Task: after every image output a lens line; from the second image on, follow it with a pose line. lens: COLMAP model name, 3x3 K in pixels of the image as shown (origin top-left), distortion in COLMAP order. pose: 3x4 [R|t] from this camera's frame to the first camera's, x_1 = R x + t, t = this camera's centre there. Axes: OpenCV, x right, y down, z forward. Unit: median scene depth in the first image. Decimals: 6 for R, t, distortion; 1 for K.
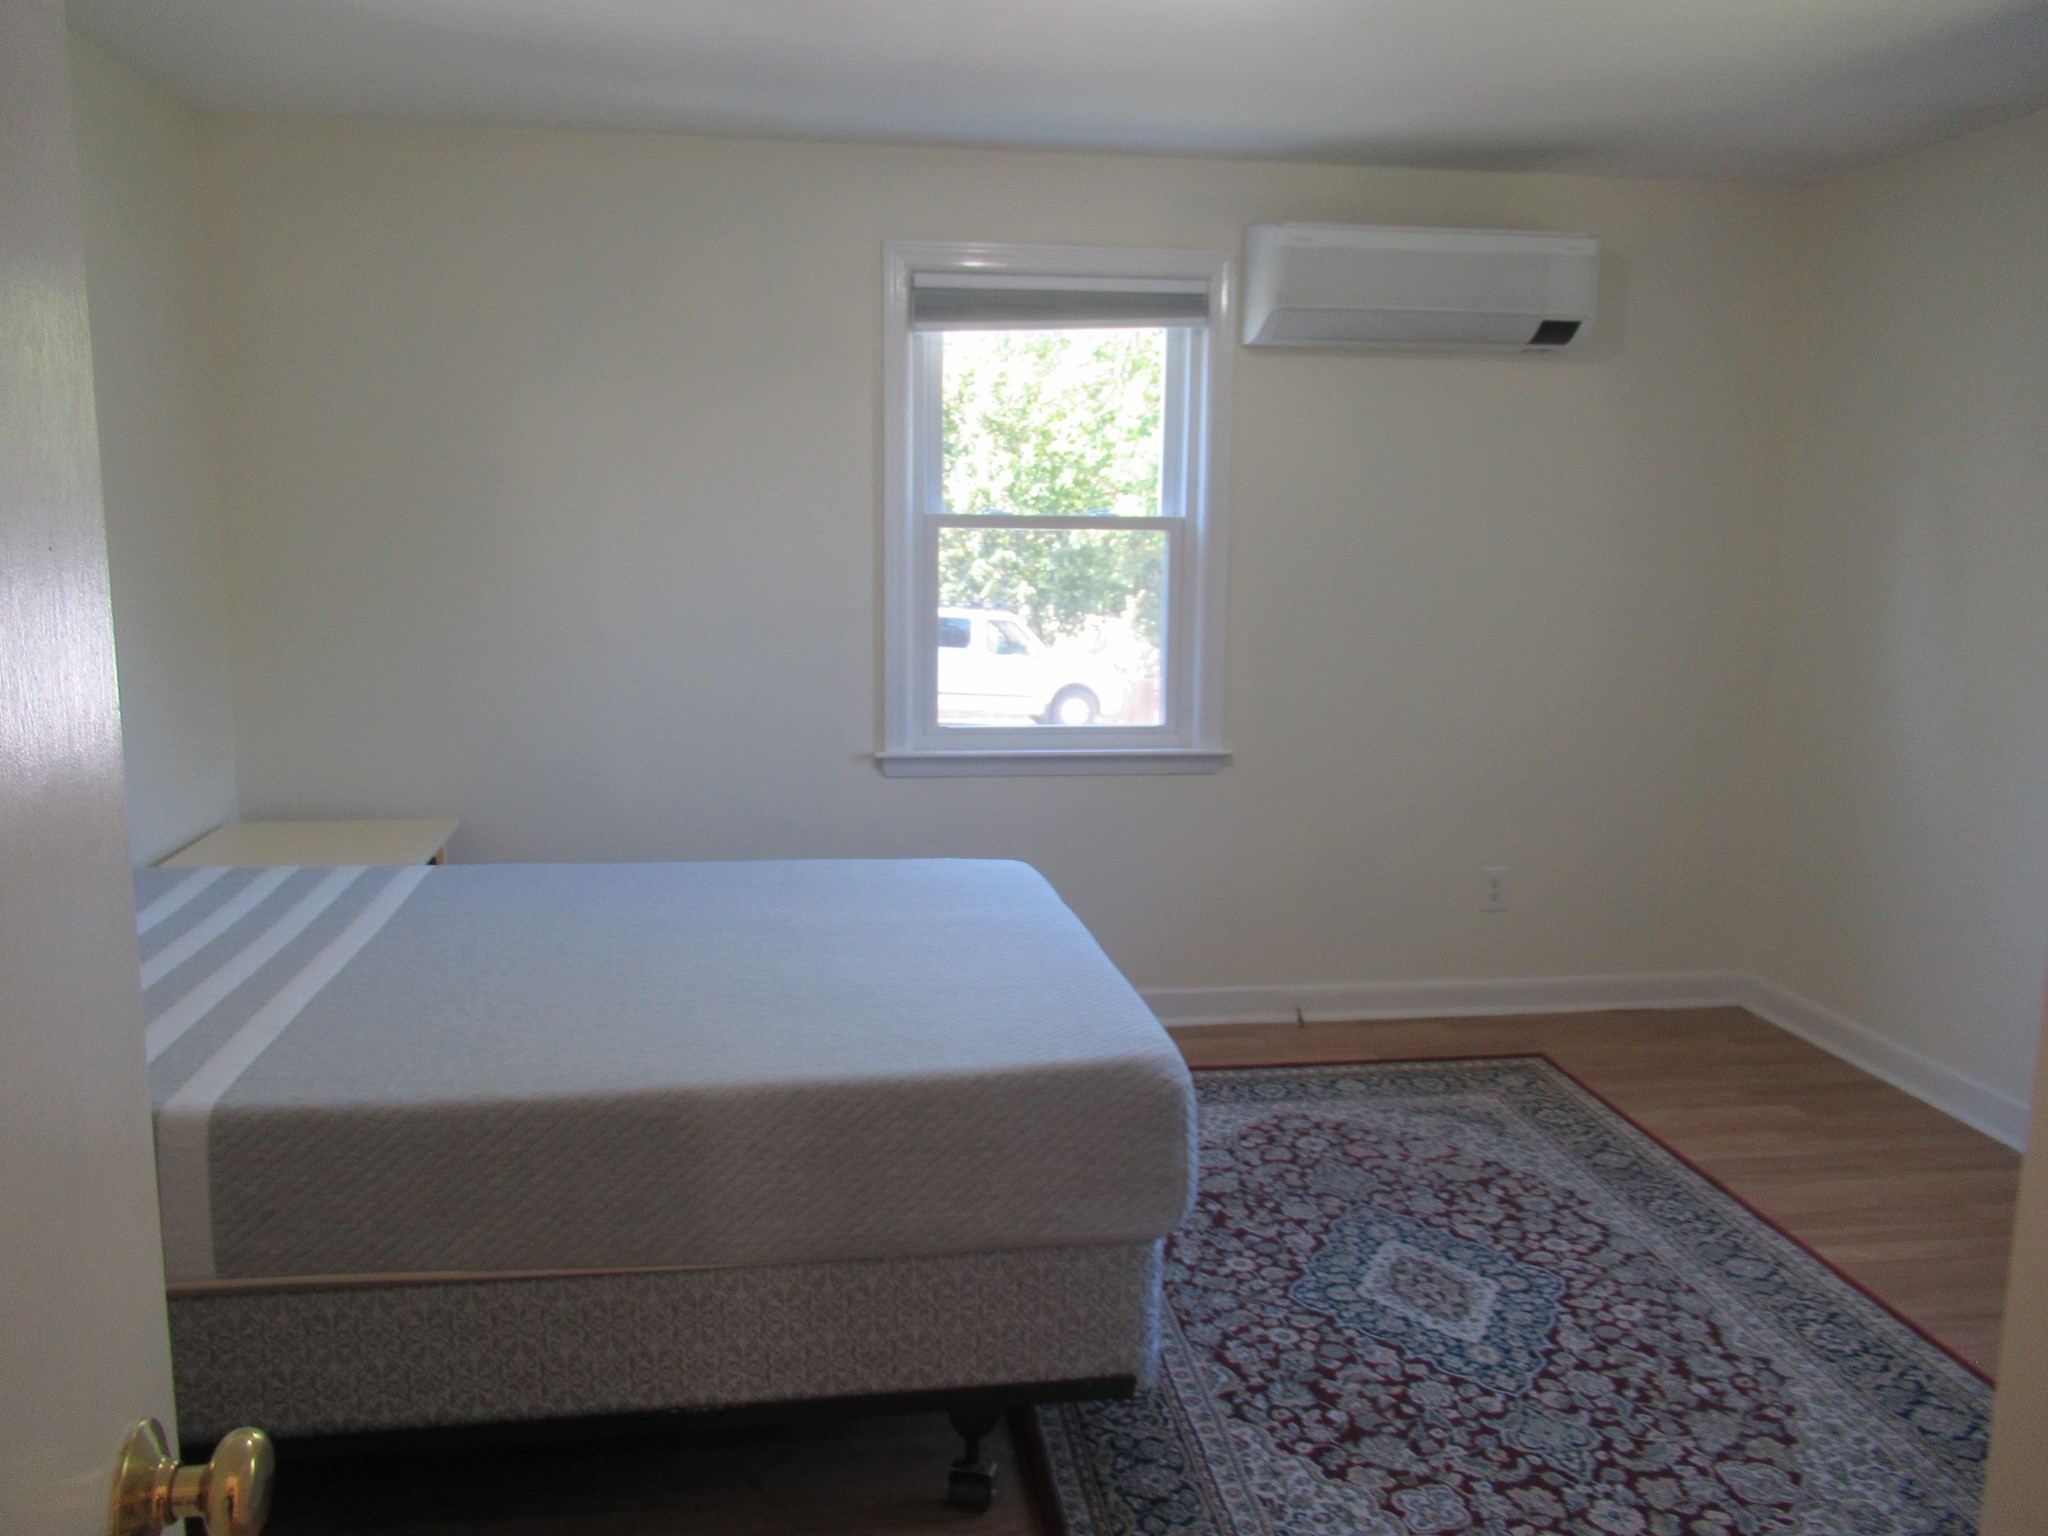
lens RADIAL K [[1531.3, 0, 1028.1], [0, 1531.3, 766.9], [0, 0, 1]] dist [-0.002292, -0.002697]
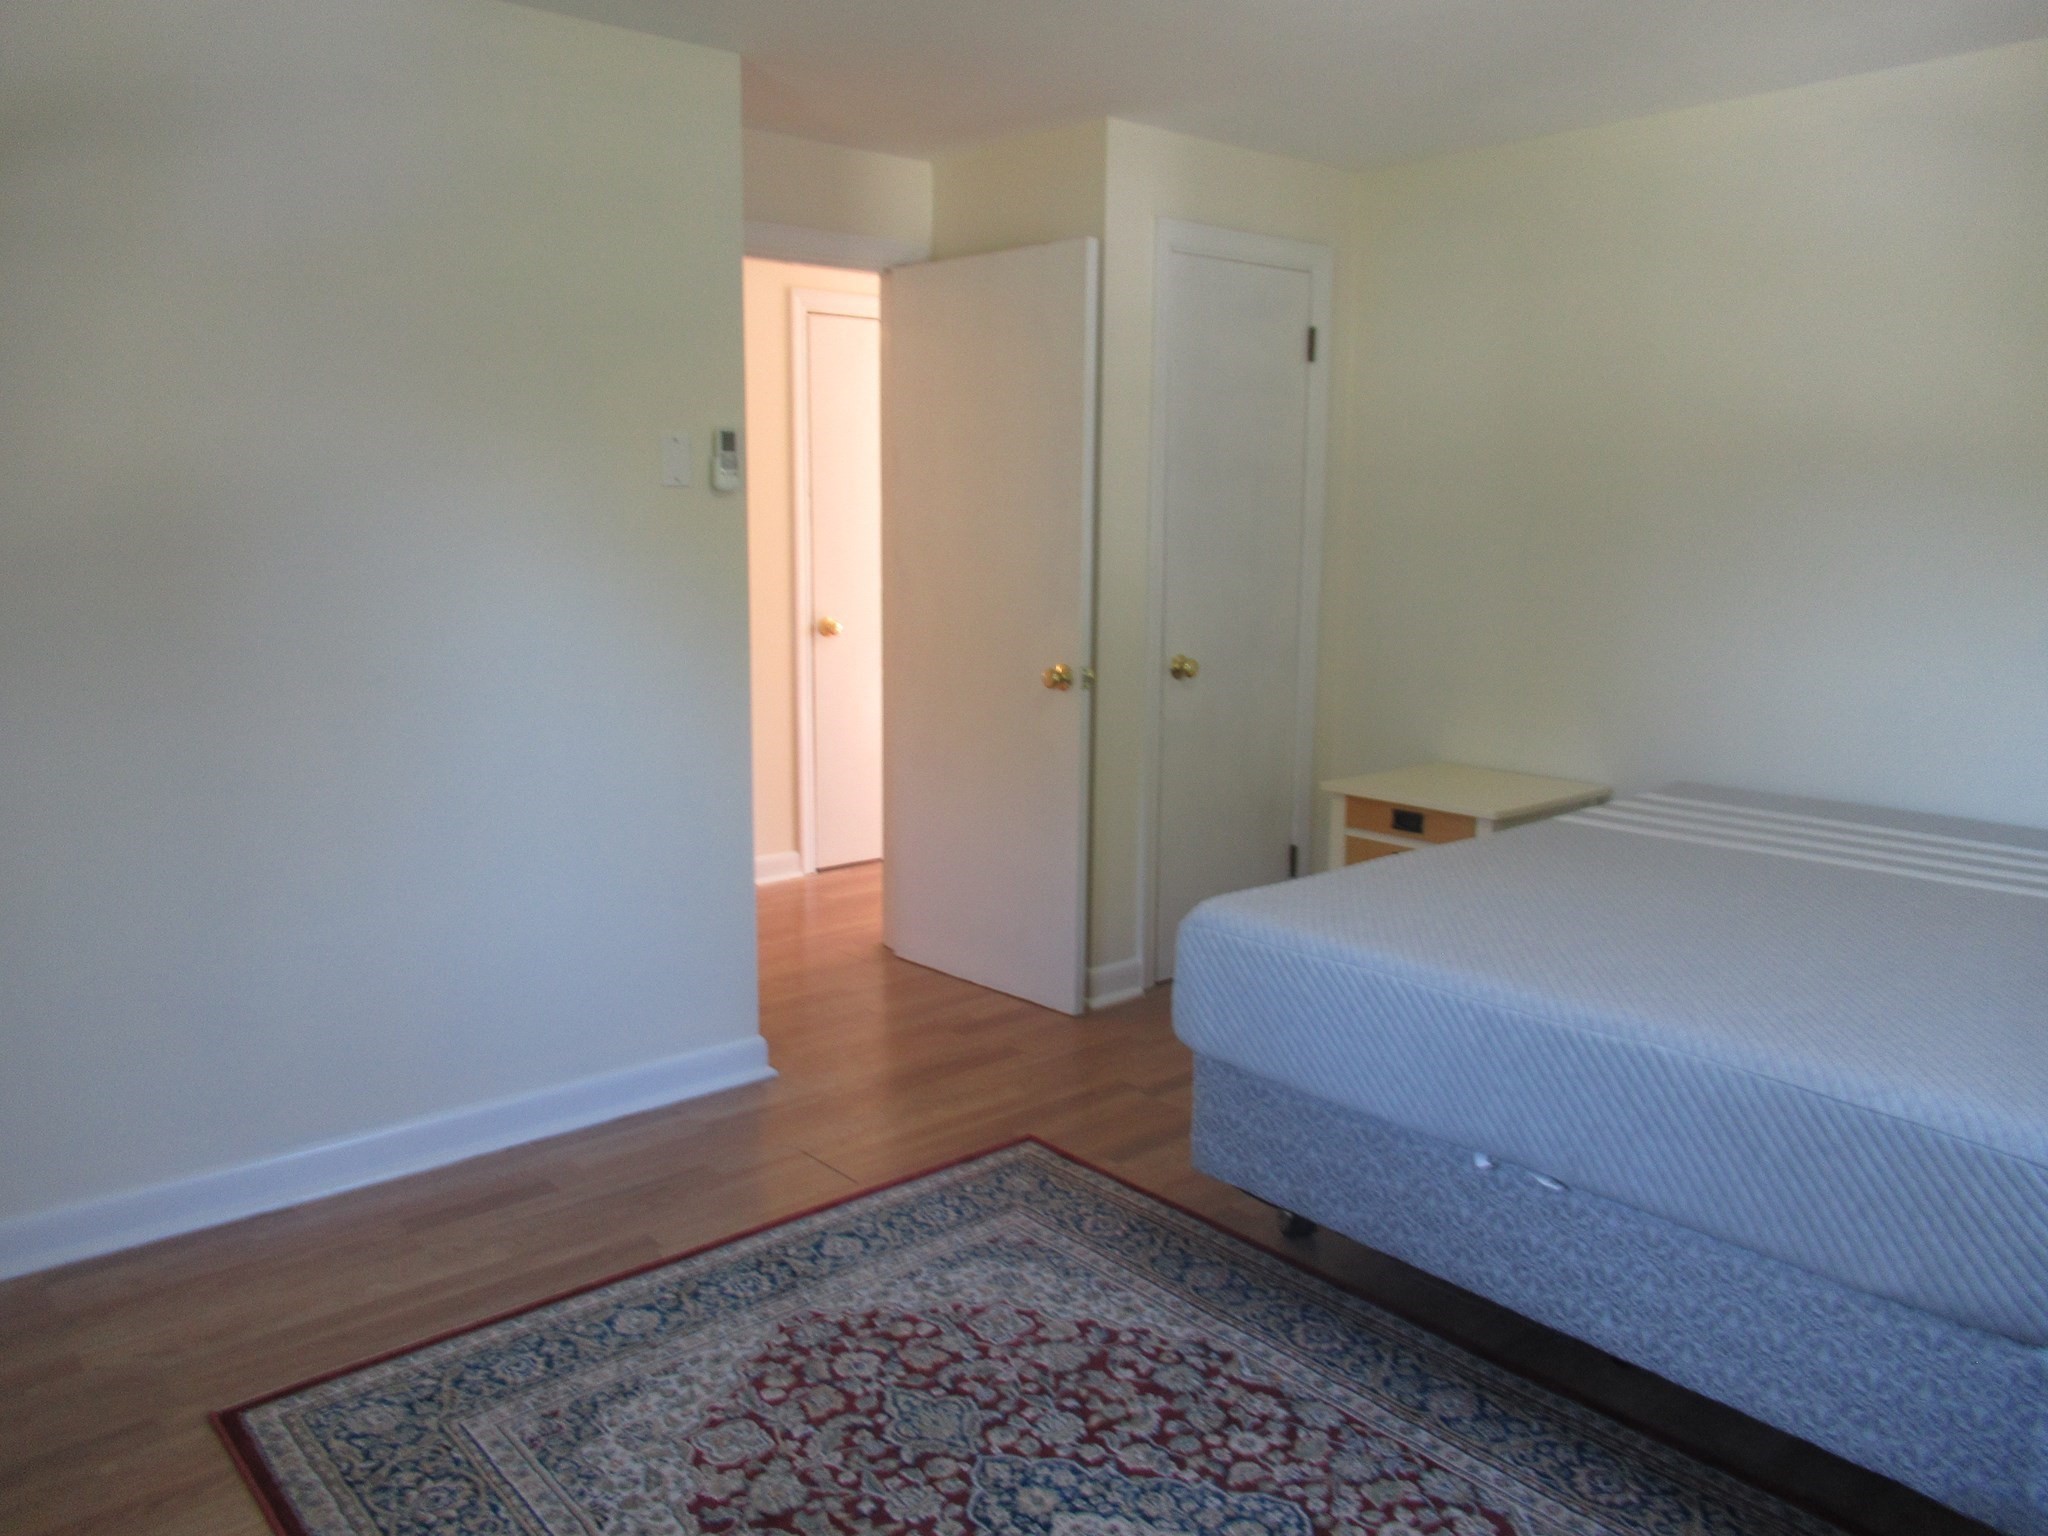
lens RADIAL K [[1531.3, 0, 1033.7], [0, 1531.3, 764.9], [0, 0, 1]] dist [-0.002292, -0.002697]
pose [[-0.839144, 0.074093, -0.538839, 0.769000], [-0.096565, 0.954646, 0.281650, -0.236436], [0.535268, 0.288378, -0.793931, 1.661965]]
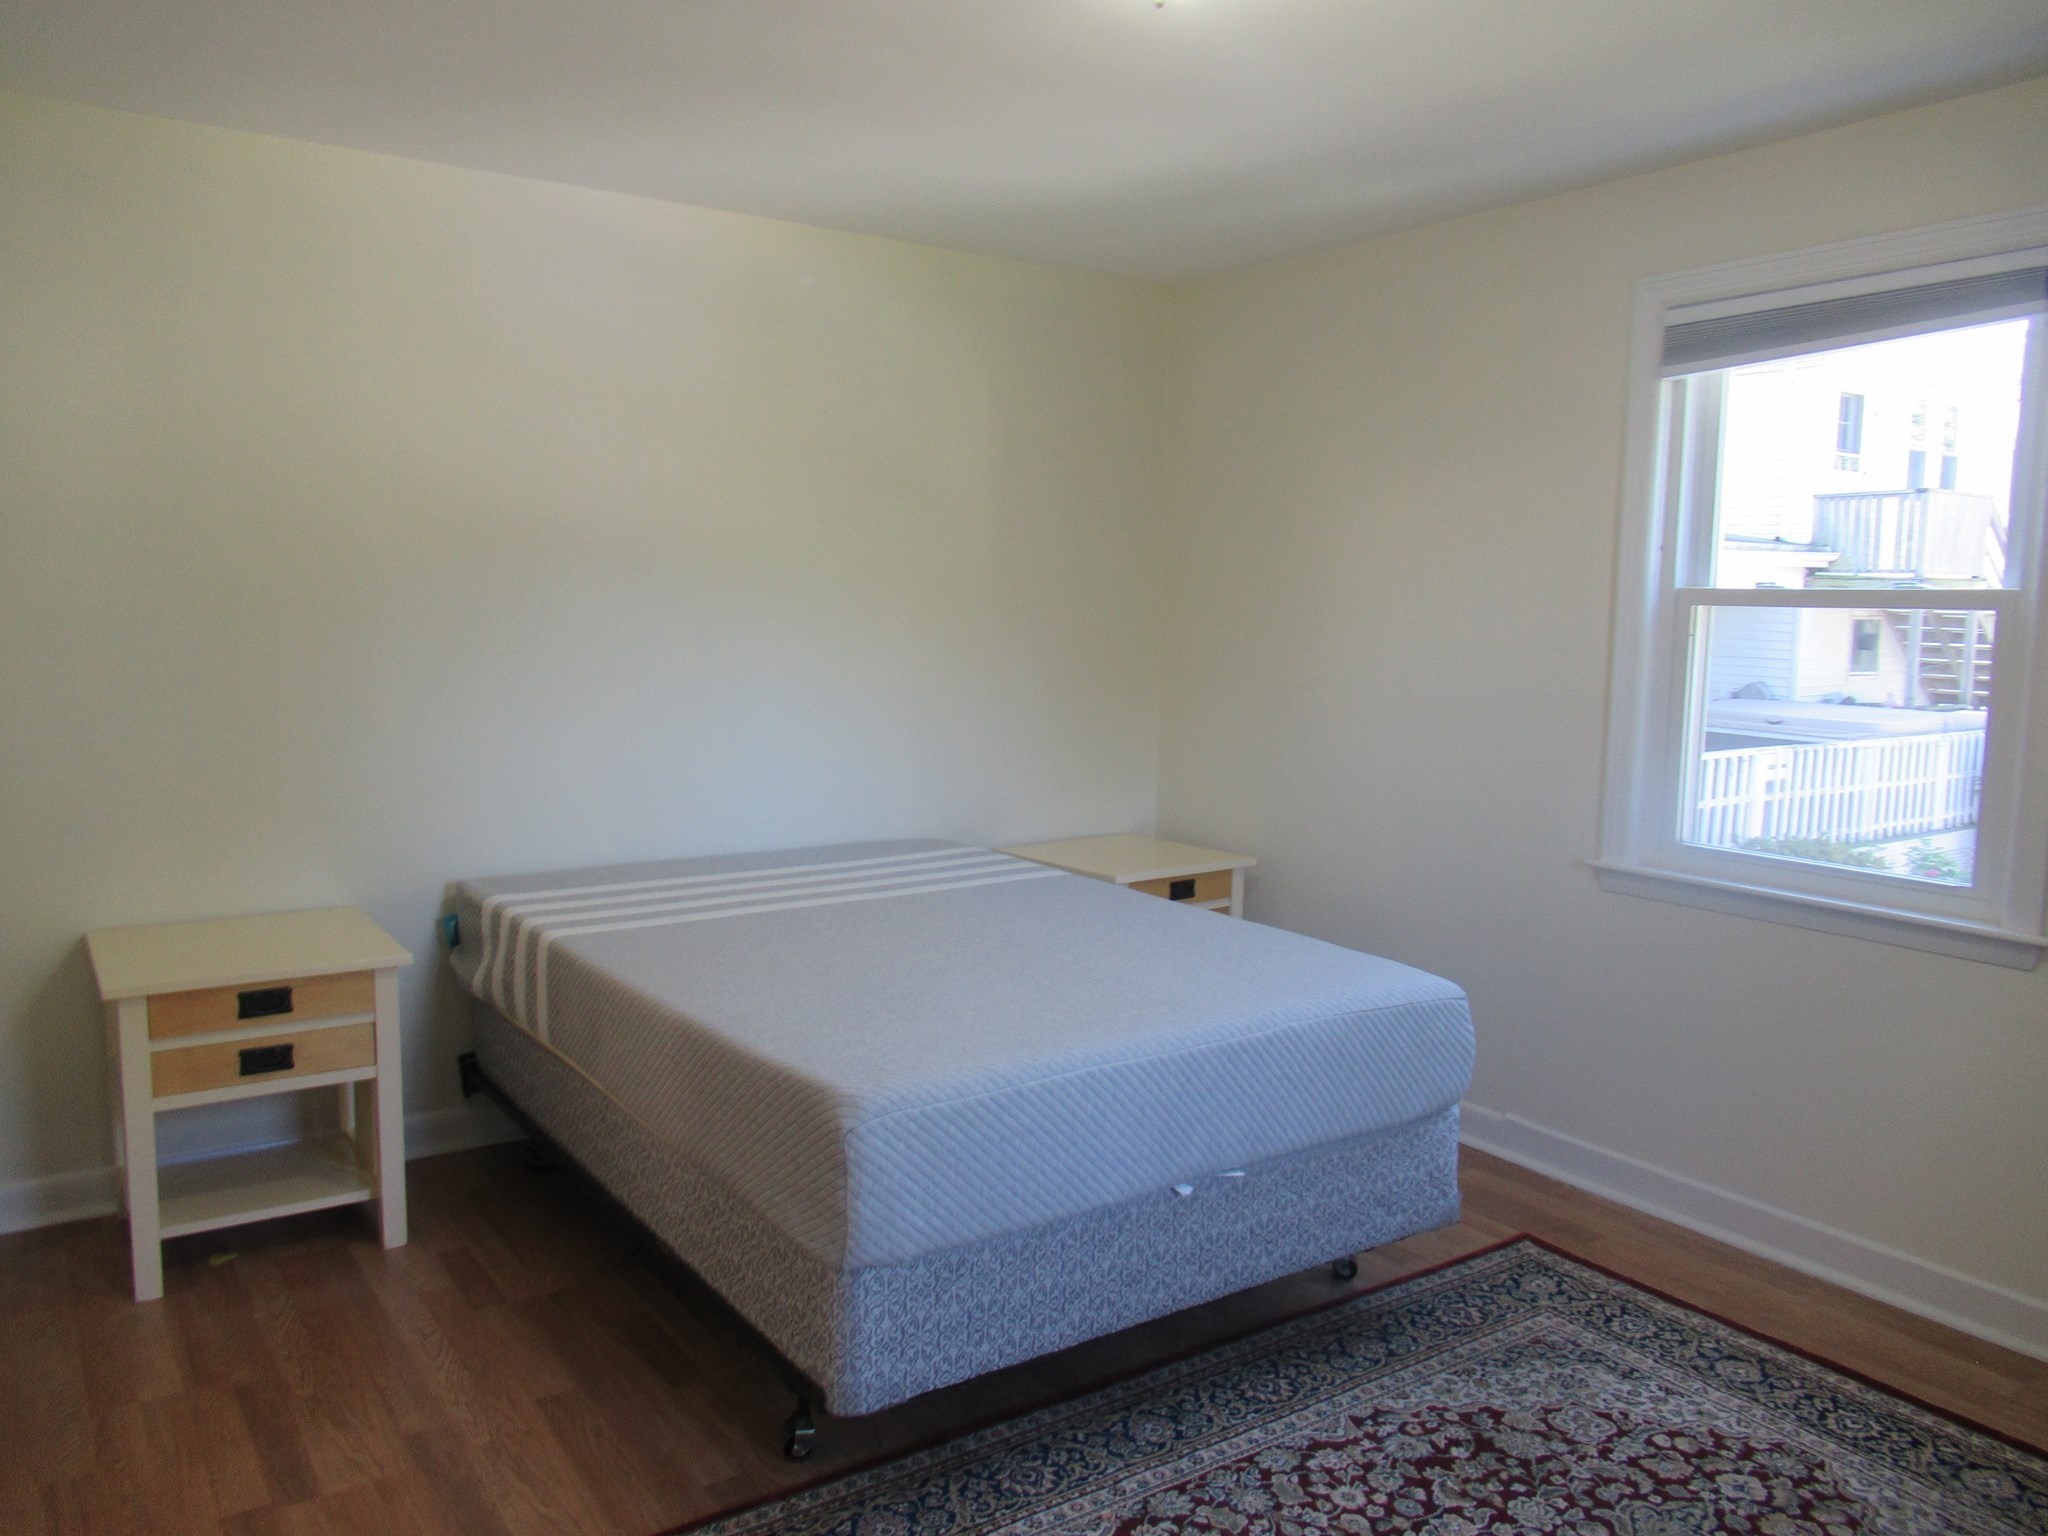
lens RADIAL K [[1531.3, 0, 1025.3], [0, 1531.3, 774.6], [0, 0, 1]] dist [-0.002292, -0.002697]
pose [[0.449939, 0.102368, -0.887173, 0.904726], [-0.149324, 0.988047, 0.038276, -0.073051], [0.880487, 0.115254, 0.459847, 0.524718]]
